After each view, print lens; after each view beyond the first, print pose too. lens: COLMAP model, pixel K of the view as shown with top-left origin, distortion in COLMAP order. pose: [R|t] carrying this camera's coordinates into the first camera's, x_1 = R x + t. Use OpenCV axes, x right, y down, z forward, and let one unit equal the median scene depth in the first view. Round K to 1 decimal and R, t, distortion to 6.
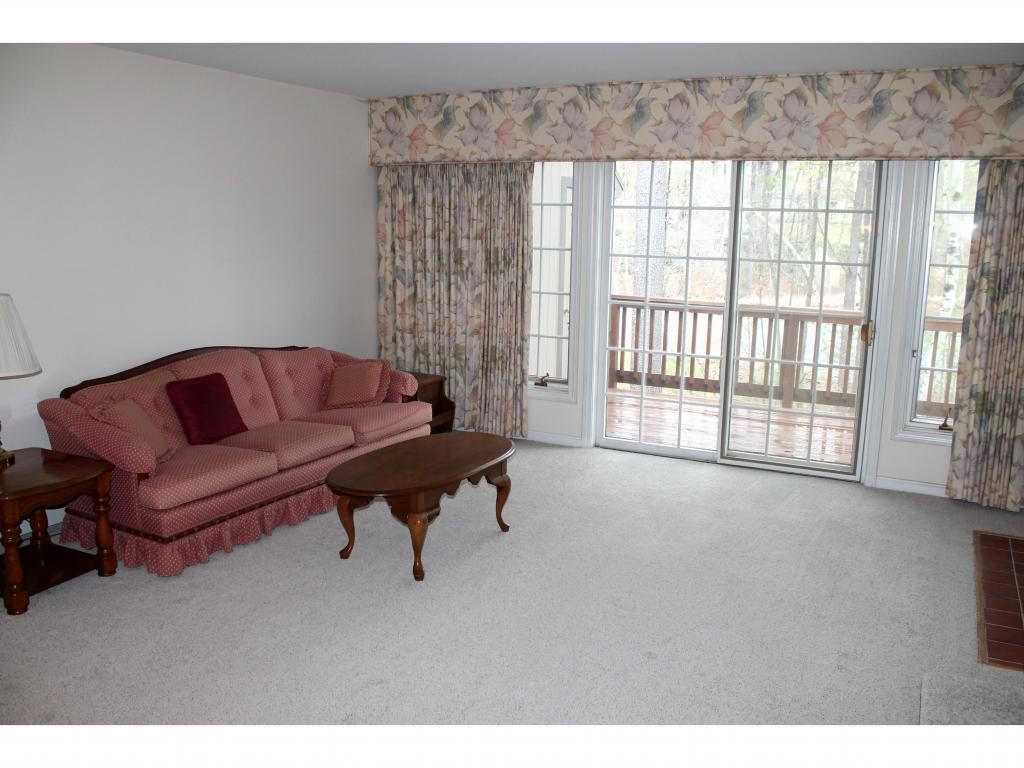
lens RADIAL K [[864.1, 0, 511.5], [0, 864.1, 390.3], [0, 0, 1]] dist [-0.151011, 0.116739]
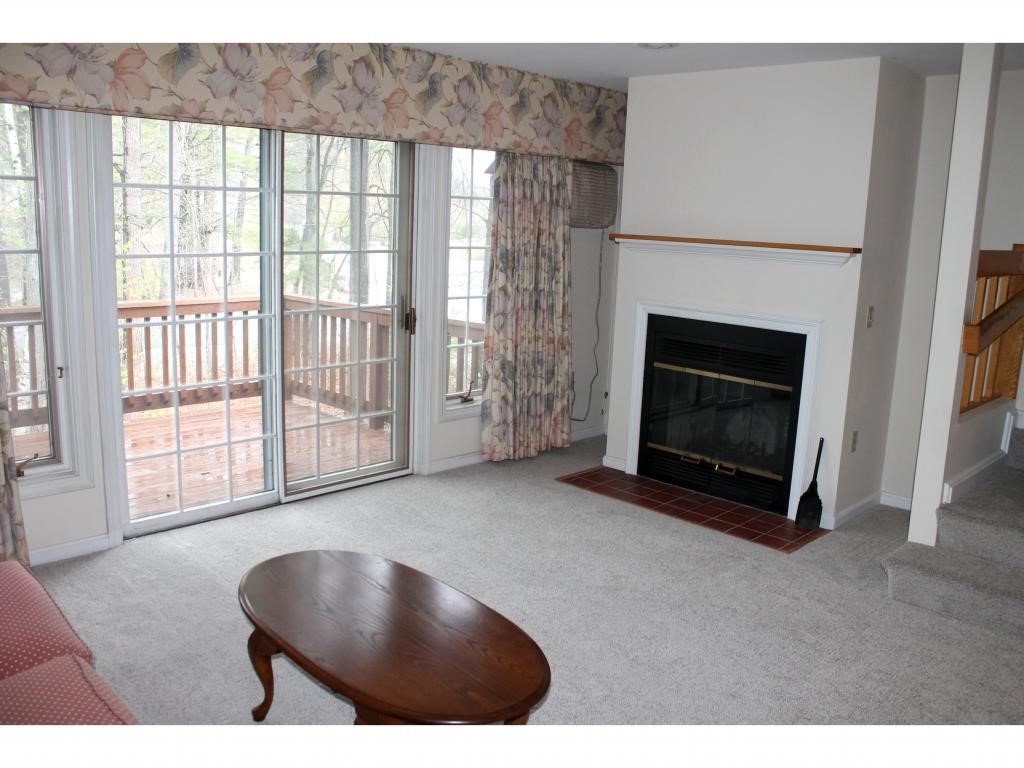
lens RADIAL K [[864.1, 0, 517.4], [0, 864.1, 385.2], [0, 0, 1]] dist [-0.151011, 0.116739]
pose [[0.293080, -0.206688, 0.933479, -0.498513], [0.119801, 0.976597, 0.178621, -0.162126], [-0.948552, 0.059482, 0.310983, 0.594193]]
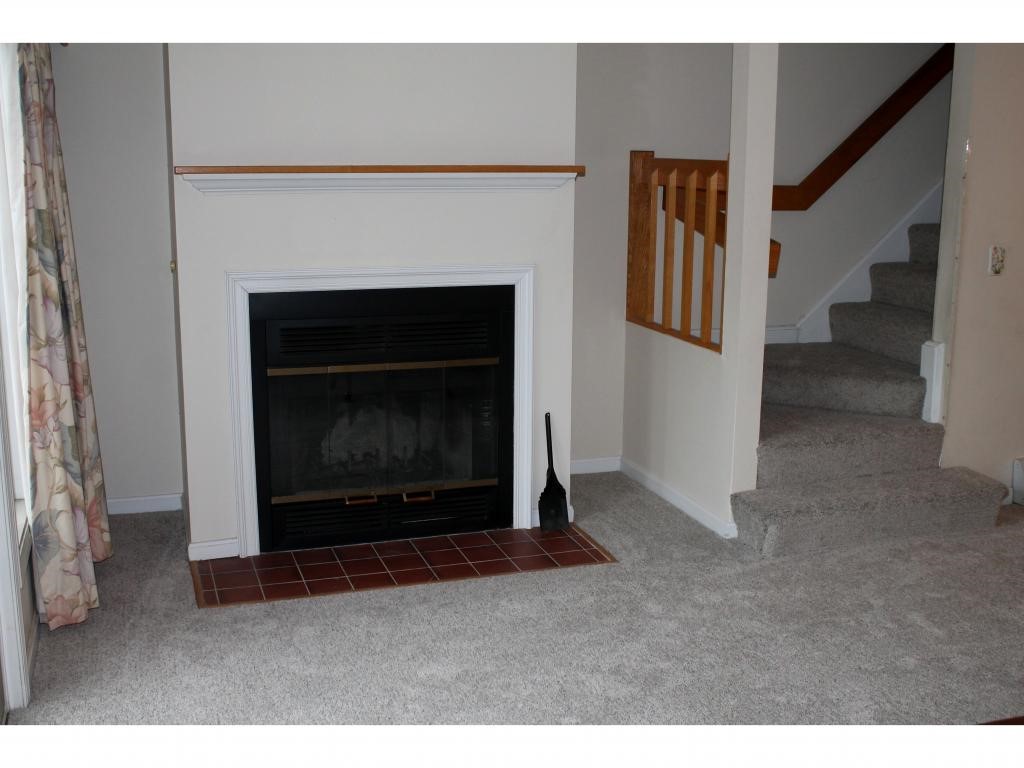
lens RADIAL K [[1136.7, 0, 505.1], [0, 1136.7, 385.5], [0, 0, 1]] dist [-0.076957, 0.000000]
pose [[-0.719600, -0.182470, 0.669986, -0.178491], [0.074858, 0.938848, 0.336096, -0.244651], [-0.690342, 0.292008, -0.661935, 1.197133]]
